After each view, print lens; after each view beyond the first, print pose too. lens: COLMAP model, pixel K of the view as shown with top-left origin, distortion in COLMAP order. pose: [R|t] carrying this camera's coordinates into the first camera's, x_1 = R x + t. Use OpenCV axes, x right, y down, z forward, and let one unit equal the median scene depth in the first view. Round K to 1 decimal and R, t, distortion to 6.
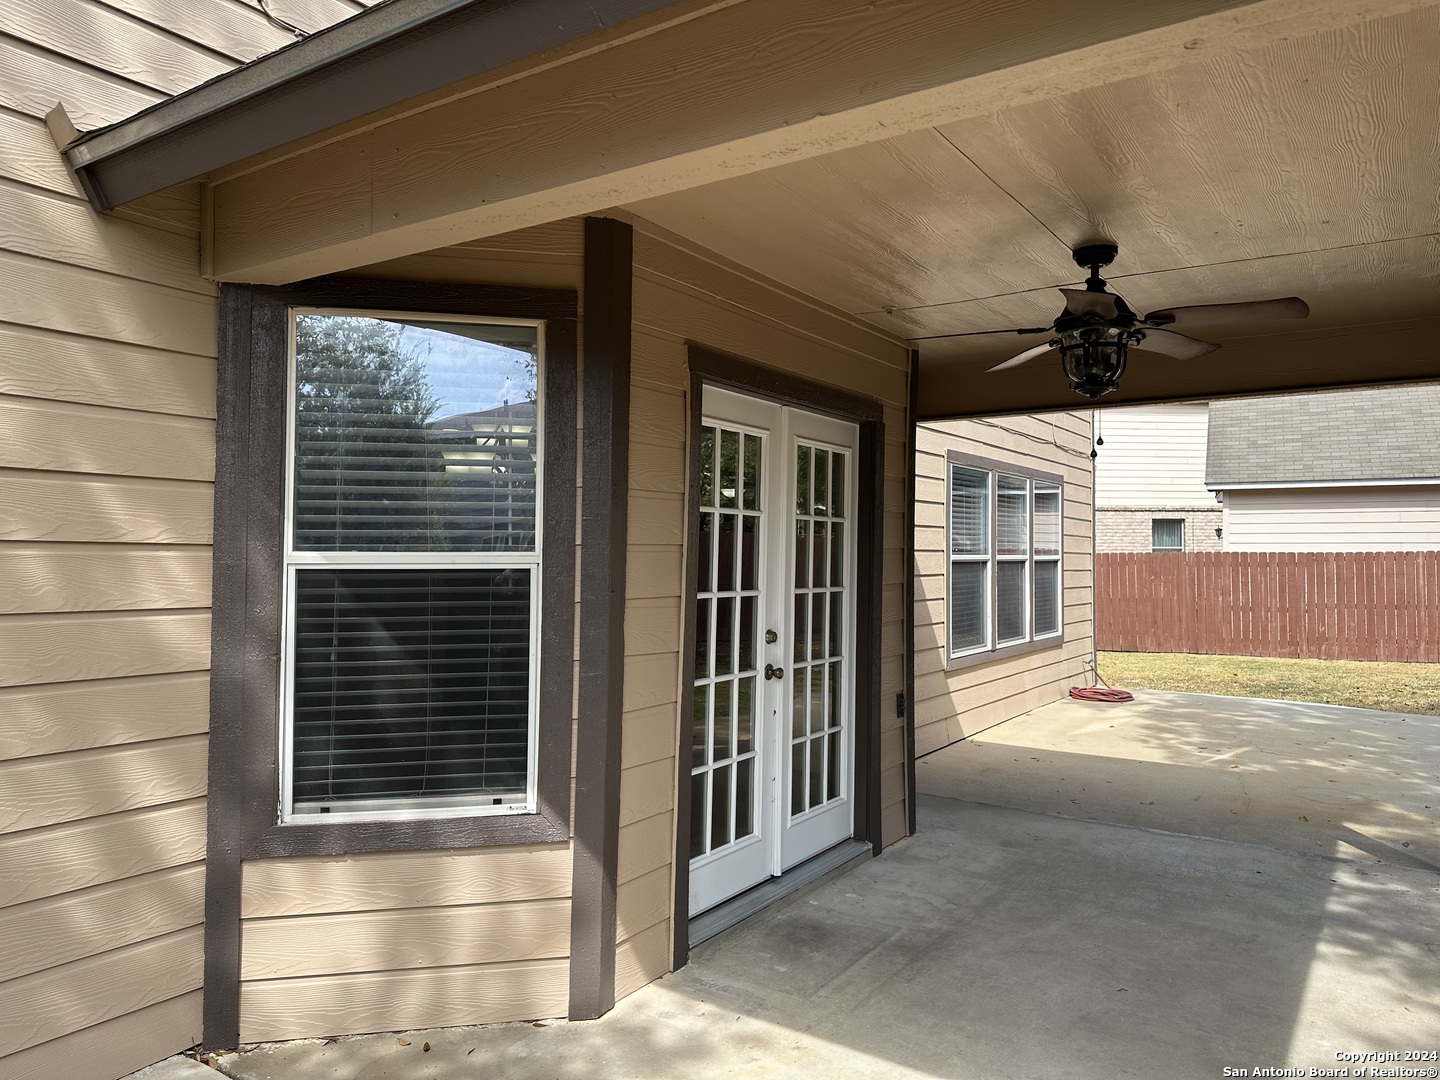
lens RADIAL K [[1011.1, 0, 721.2], [0, 1011.1, 522.4], [0, 0, 1]] dist [0.049376, -0.064109]
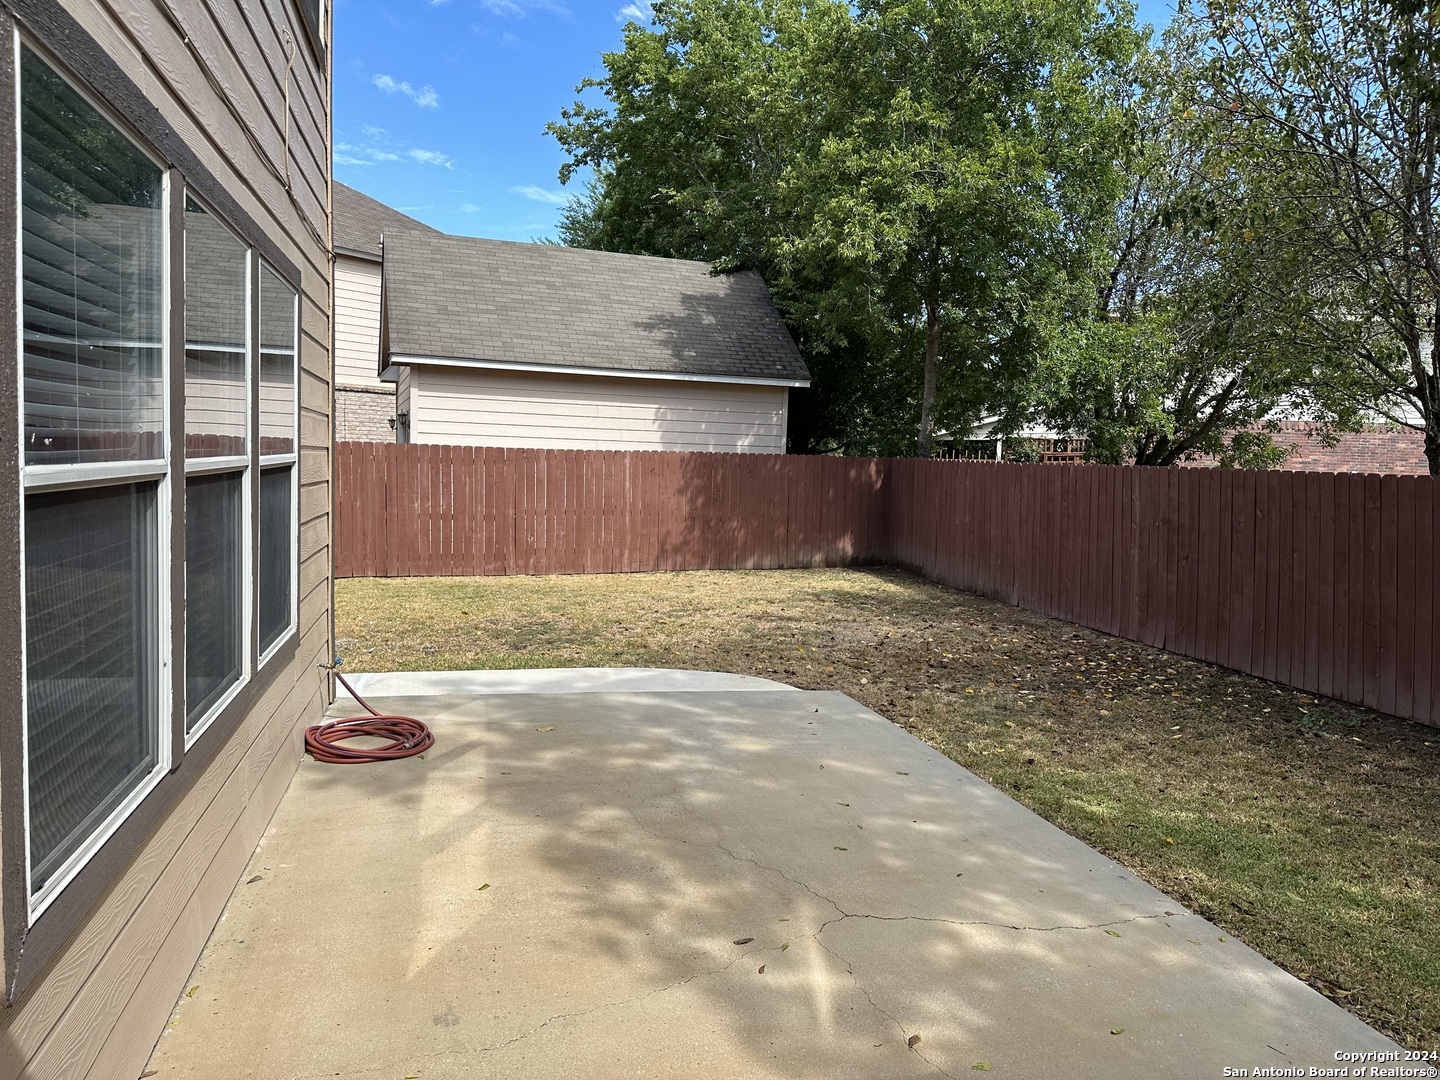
lens RADIAL K [[1011.1, 0, 738.2], [0, 1011.1, 546.3], [0, 0, 1]] dist [0.049376, -0.064109]
pose [[0.657258, -0.047982, 0.752137, 0.075070], [-0.054476, 0.992336, 0.110909, 0.008051], [-0.751694, -0.113870, 0.649607, 0.339252]]
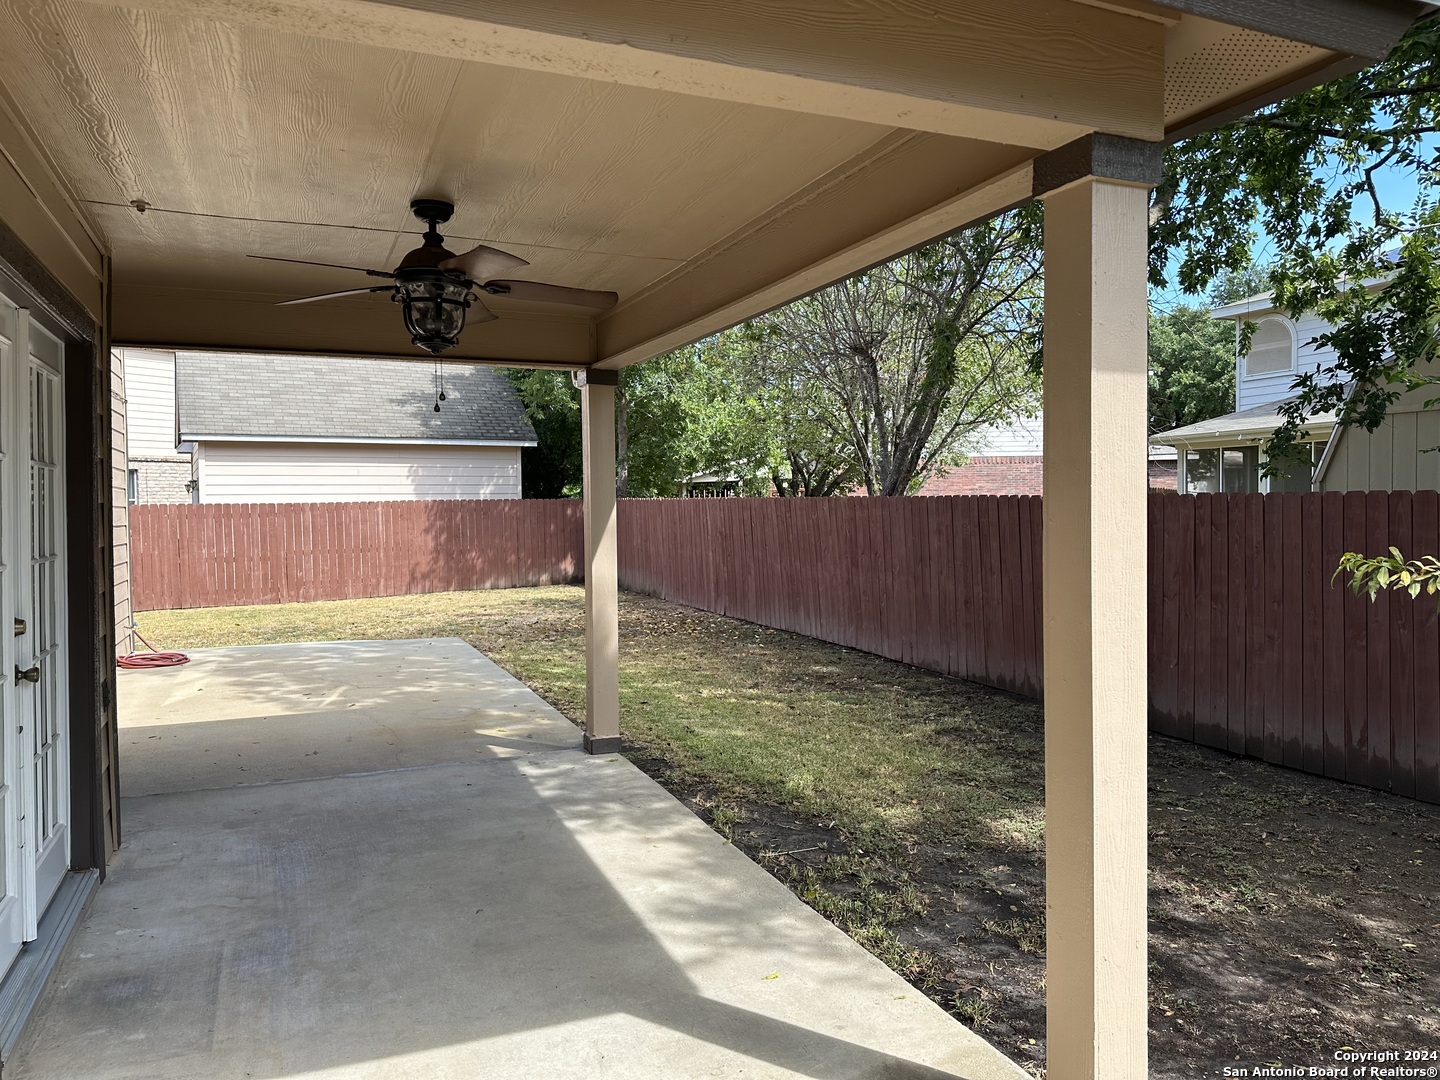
lens RADIAL K [[1011.1, 0, 727.8], [0, 1011.1, 533.9], [0, 0, 1]] dist [0.049376, -0.064109]
pose [[0.542208, -0.037225, 0.839420, -0.070157], [-0.012330, 0.998558, 0.052247, 0.000294], [-0.840154, -0.038679, 0.540967, 0.041680]]
